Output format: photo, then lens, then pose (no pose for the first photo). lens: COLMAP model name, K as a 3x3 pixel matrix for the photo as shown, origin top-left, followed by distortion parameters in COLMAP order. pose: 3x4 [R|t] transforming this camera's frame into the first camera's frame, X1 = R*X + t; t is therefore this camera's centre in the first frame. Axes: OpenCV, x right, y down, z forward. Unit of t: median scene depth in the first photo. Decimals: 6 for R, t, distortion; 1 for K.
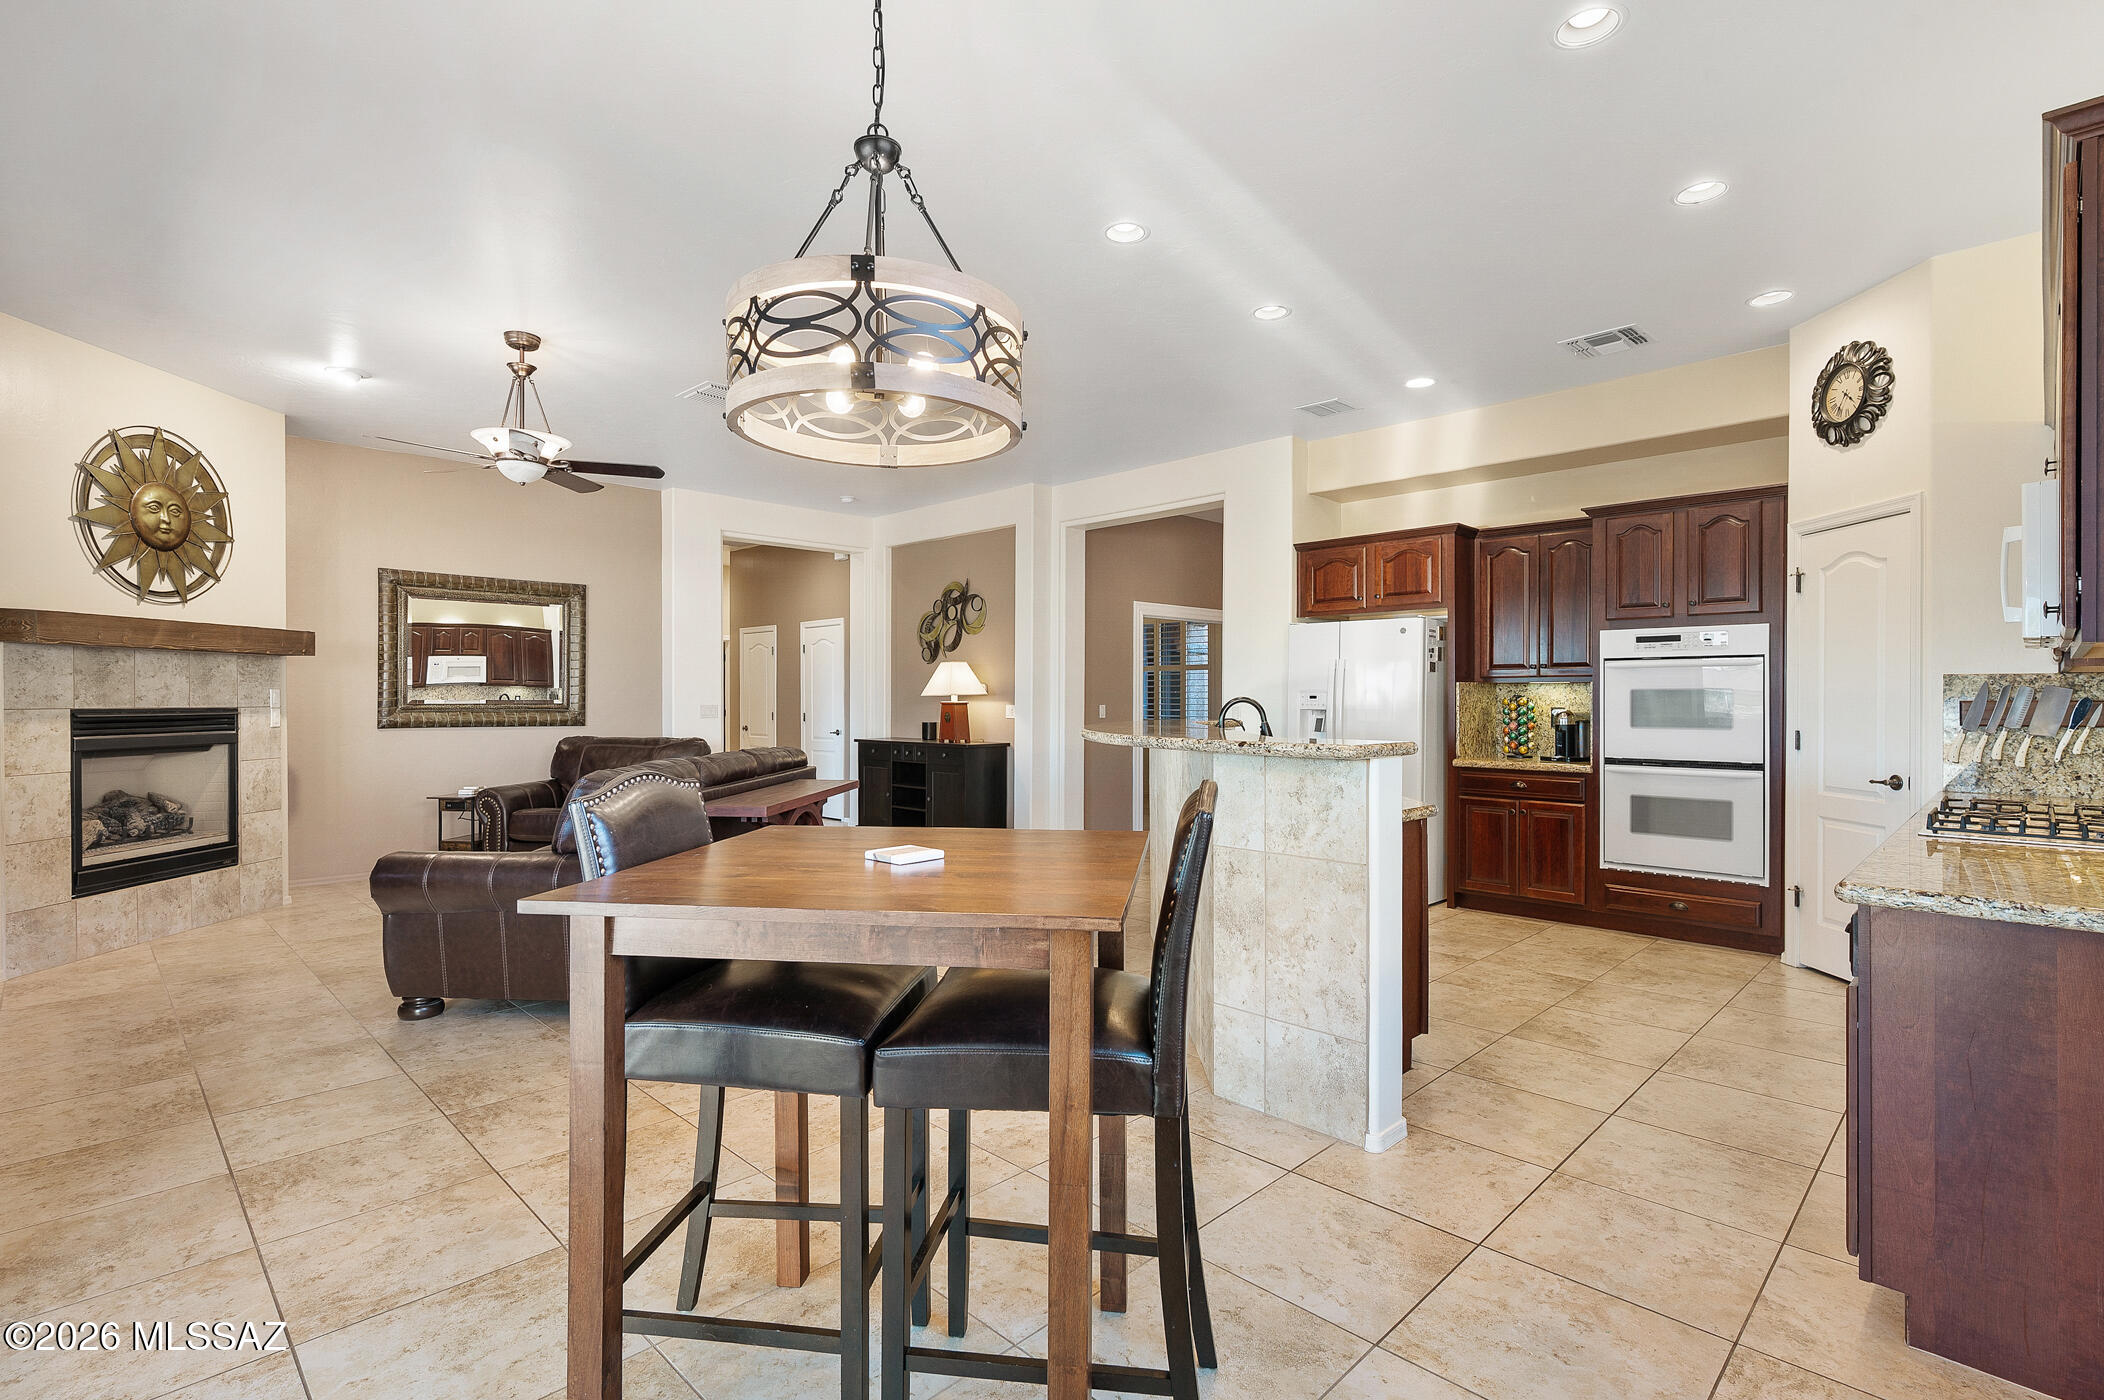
lens RADIAL K [[977.3, 0, 1067.4], [0, 977.3, 698.0], [0, 0, 1]] dist [0.004757, -0.000964]
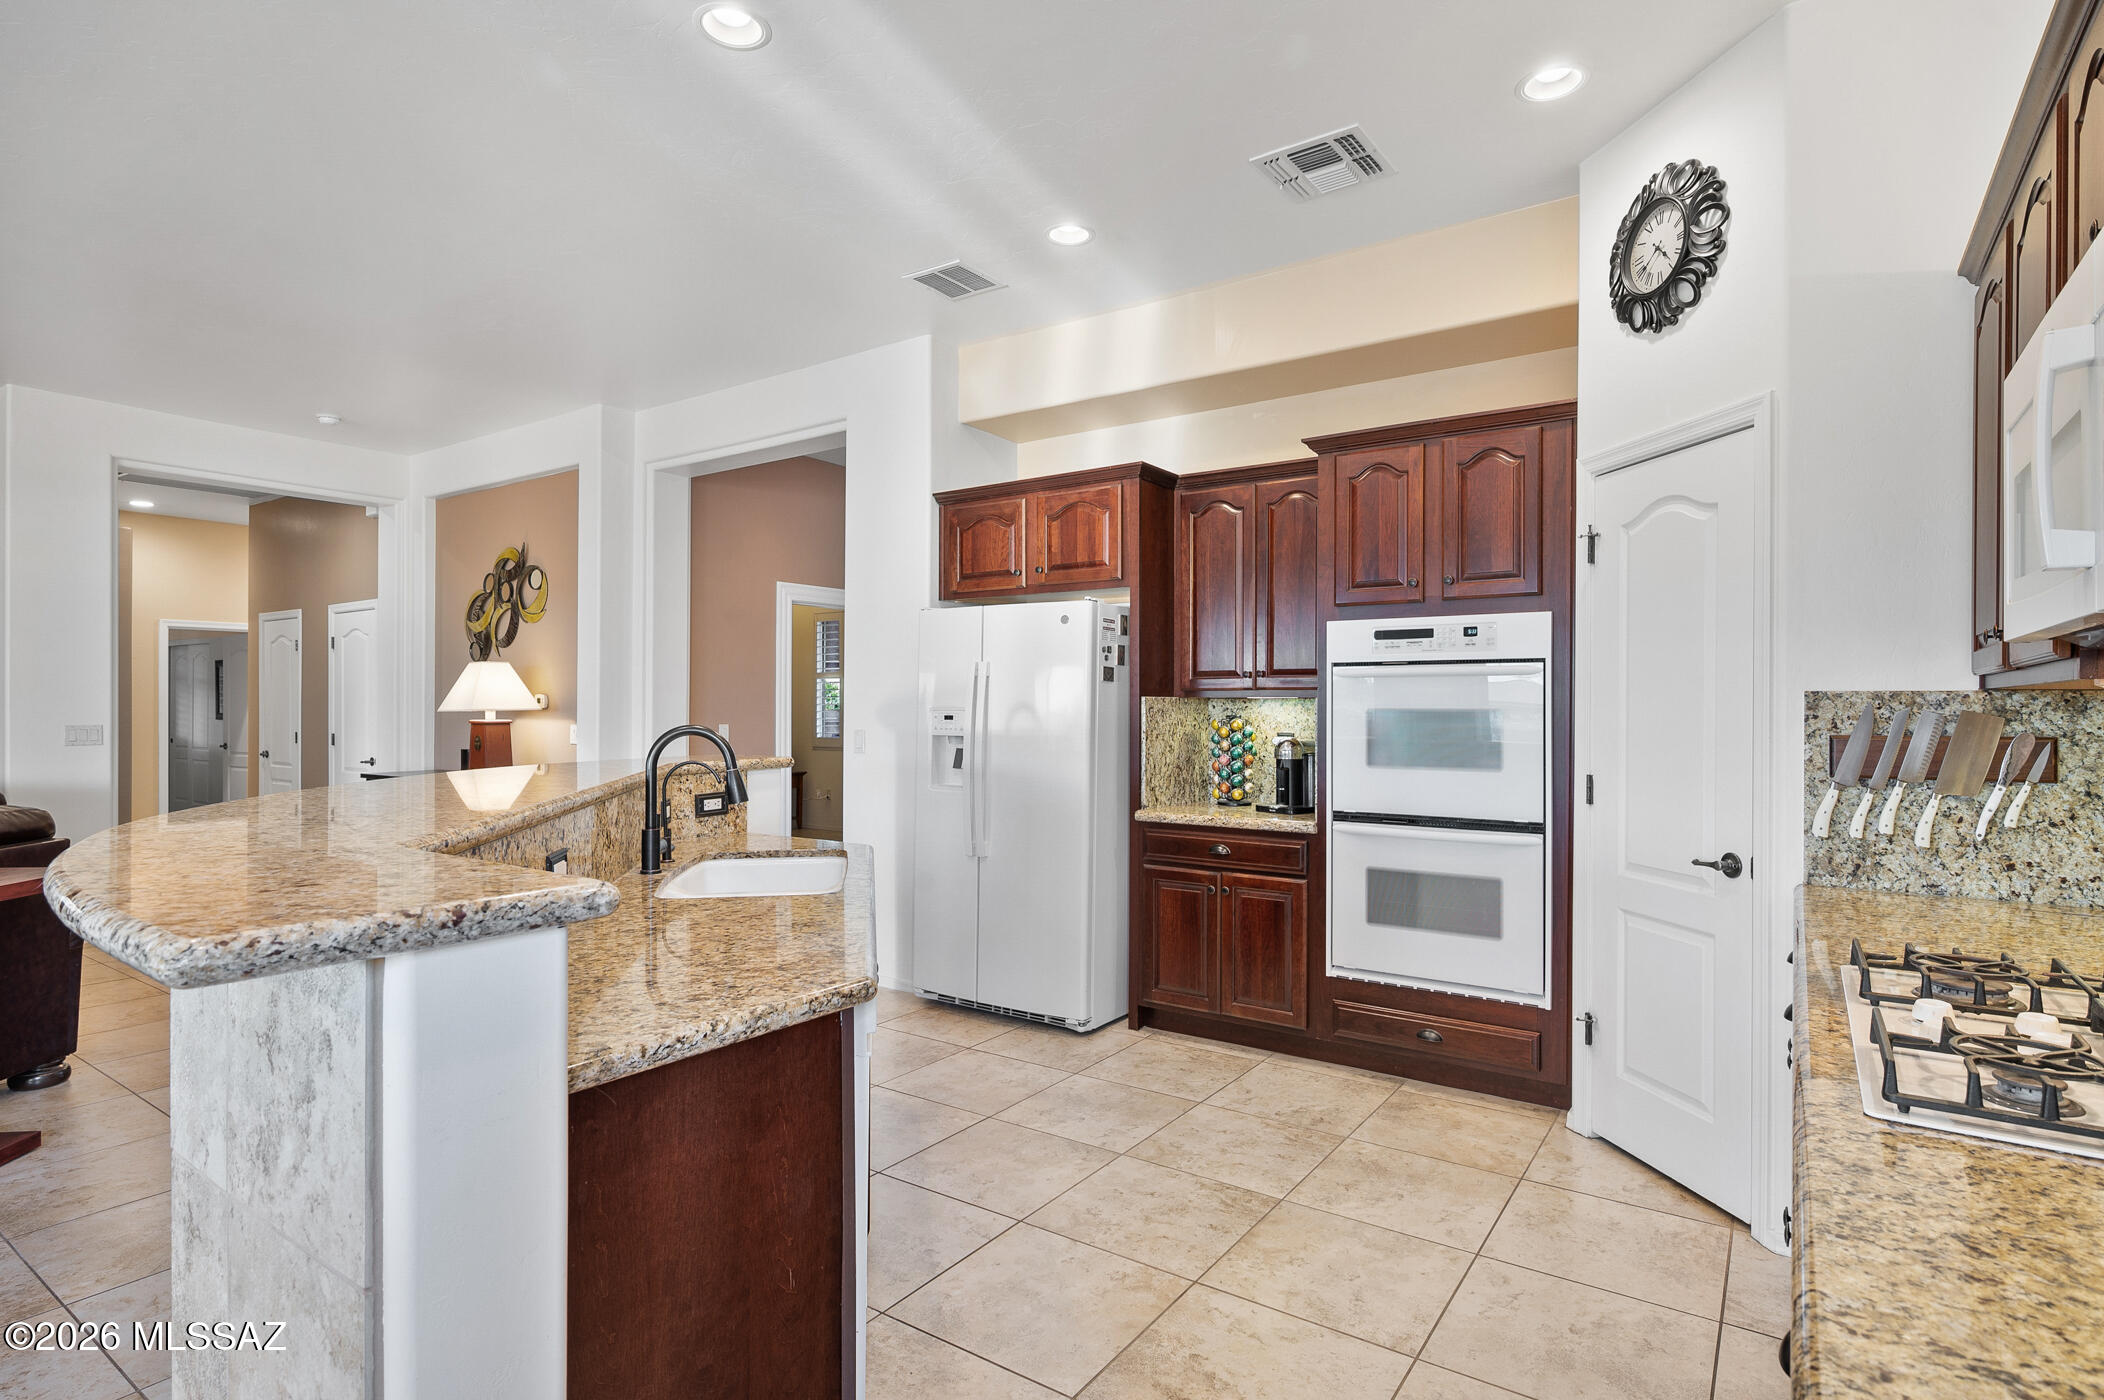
lens RADIAL K [[1057.7, 0, 1063.9], [0, 1057.7, 705.4], [0, 0, 1]] dist [0.003622, 0.000327]
pose [[0.984194, 0.002478, 0.177074, 0.251103], [-0.002172, 0.999996, -0.001920, -0.010134], [-0.177078, 0.001505, 0.984196, 0.335100]]
